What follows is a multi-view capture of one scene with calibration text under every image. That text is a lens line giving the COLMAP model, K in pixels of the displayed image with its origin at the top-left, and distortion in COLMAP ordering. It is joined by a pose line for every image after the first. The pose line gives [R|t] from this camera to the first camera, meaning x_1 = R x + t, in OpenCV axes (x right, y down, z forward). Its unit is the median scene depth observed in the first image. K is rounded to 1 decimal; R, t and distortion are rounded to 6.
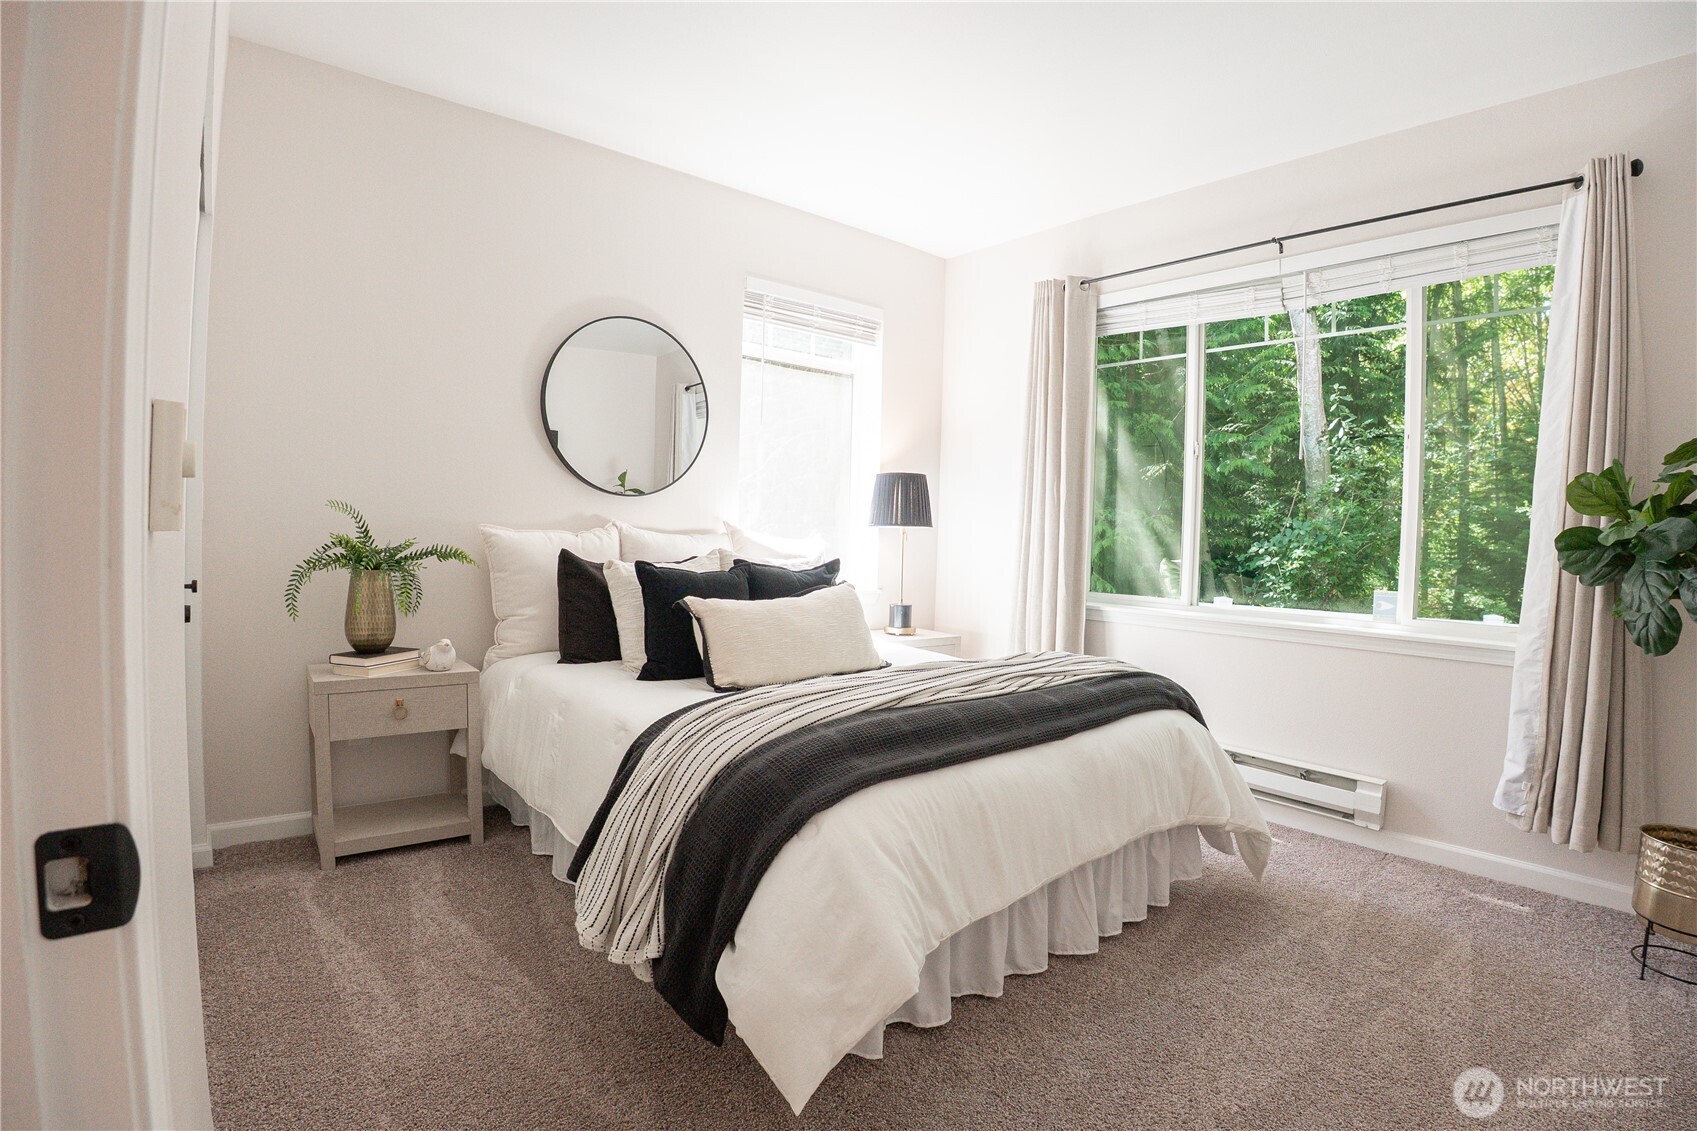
lens RADIAL K [[815.3, 0, 847.4], [0, 815.3, 569.9], [0, 0, 1]] dist [-0.119346, 0.027044]
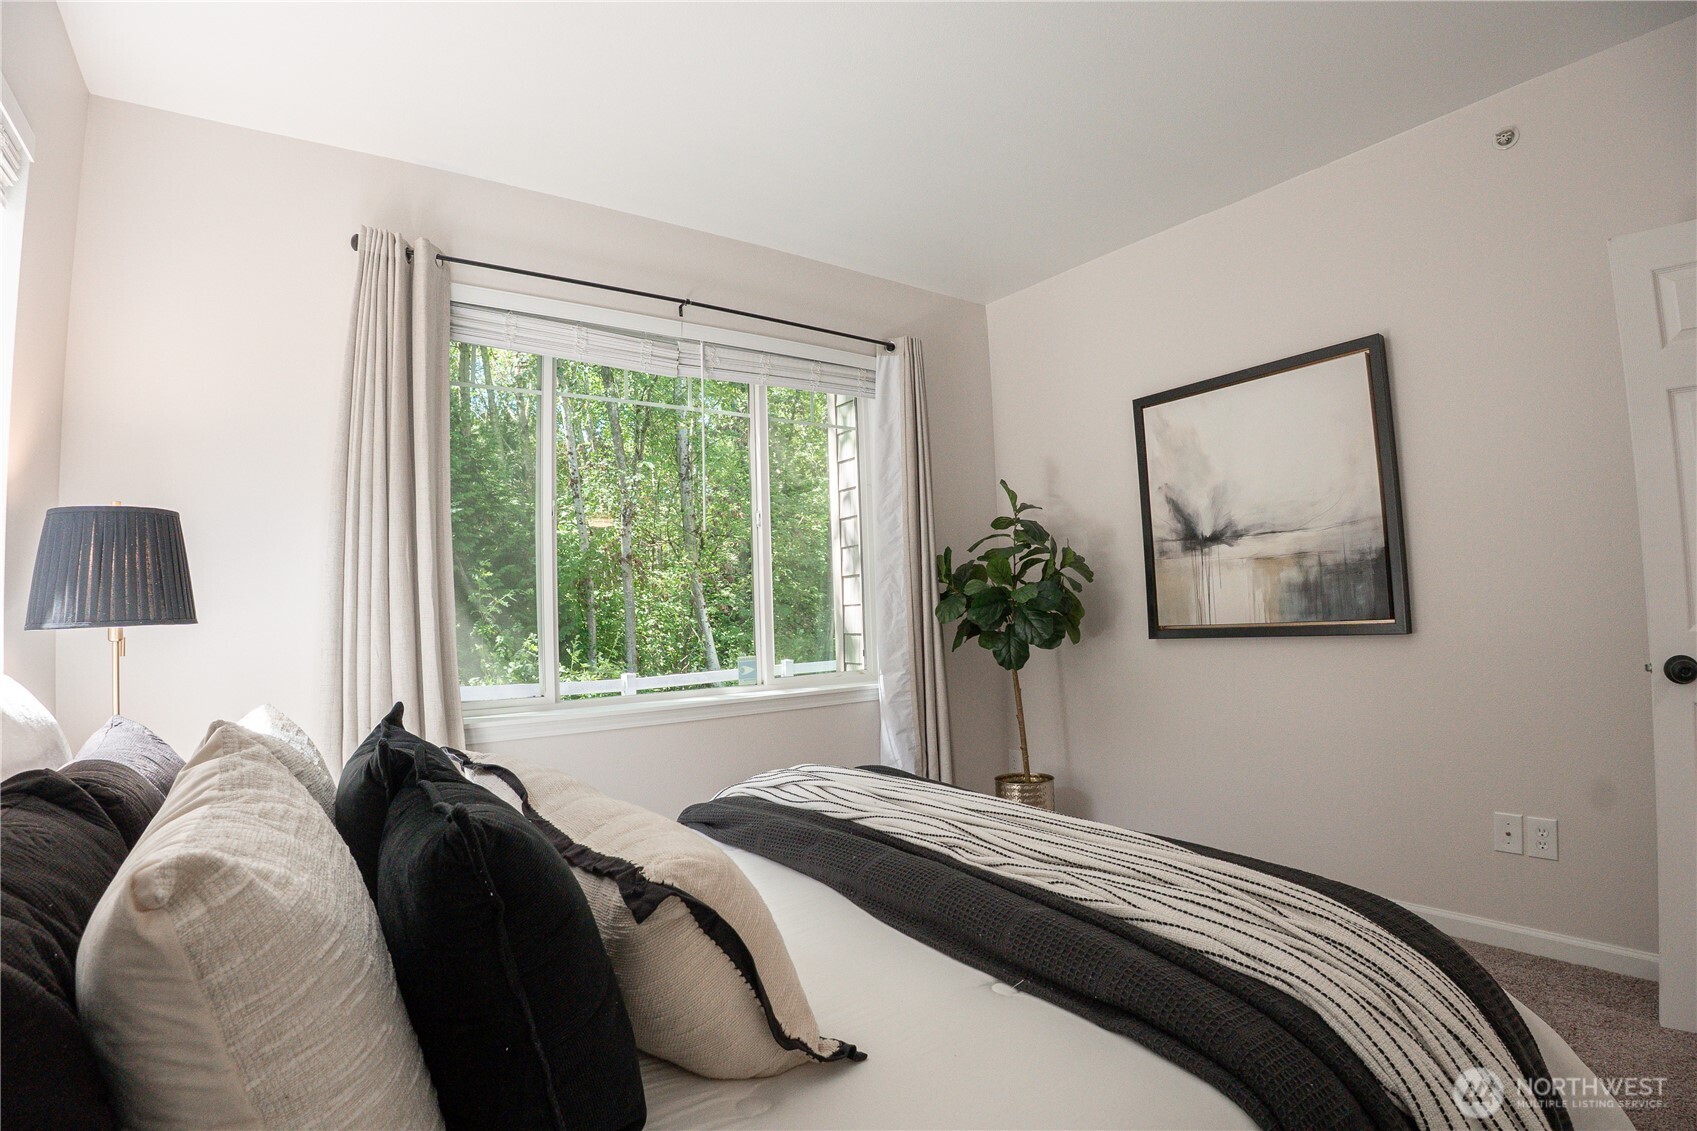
lens RADIAL K [[815.3, 0, 847.4], [0, 815.3, 569.9], [0, 0, 1]] dist [-0.119346, 0.027044]
pose [[0.089047, -0.002915, 0.996023, -0.427187], [0.063969, 0.997948, -0.002798, -0.079492], [-0.993971, 0.063963, 0.089051, 0.742666]]
